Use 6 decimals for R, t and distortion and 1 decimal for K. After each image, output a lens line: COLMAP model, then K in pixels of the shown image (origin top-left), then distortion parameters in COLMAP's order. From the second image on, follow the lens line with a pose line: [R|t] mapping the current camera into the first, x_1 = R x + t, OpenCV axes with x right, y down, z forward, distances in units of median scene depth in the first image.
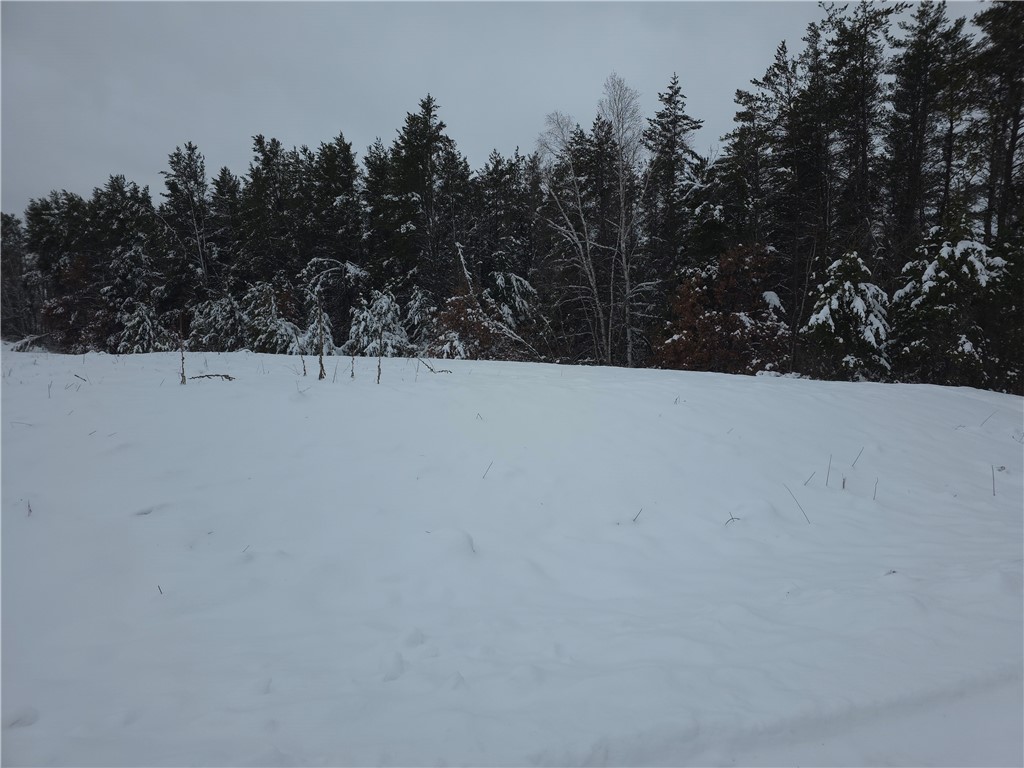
lens RADIAL K [[693.4, 0, 524.6], [0, 693.4, 376.6], [0, 0, 1]] dist [0.113626, -0.106469]
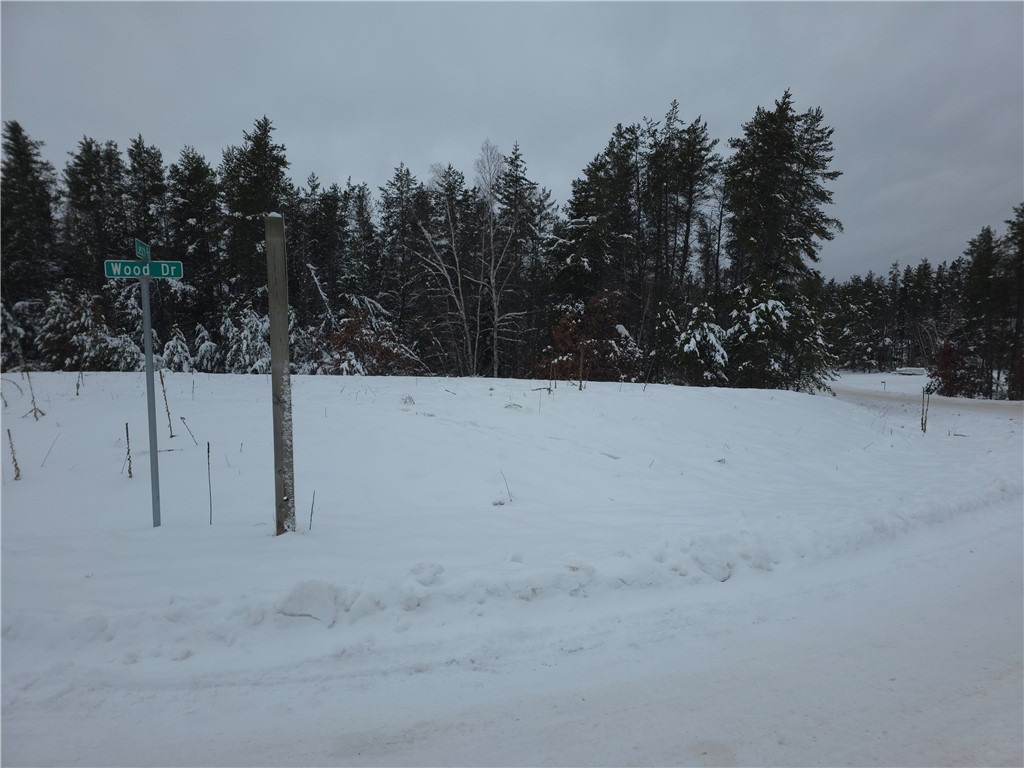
lens RADIAL K [[693.4, 0, 527.4], [0, 693.4, 386.4], [0, 0, 1]] dist [0.113626, -0.106469]
pose [[0.896578, -0.014556, 0.442646, -0.316876], [0.018676, 0.999813, -0.004951, 0.000942], [-0.442491, 0.012706, 0.896683, -0.094233]]
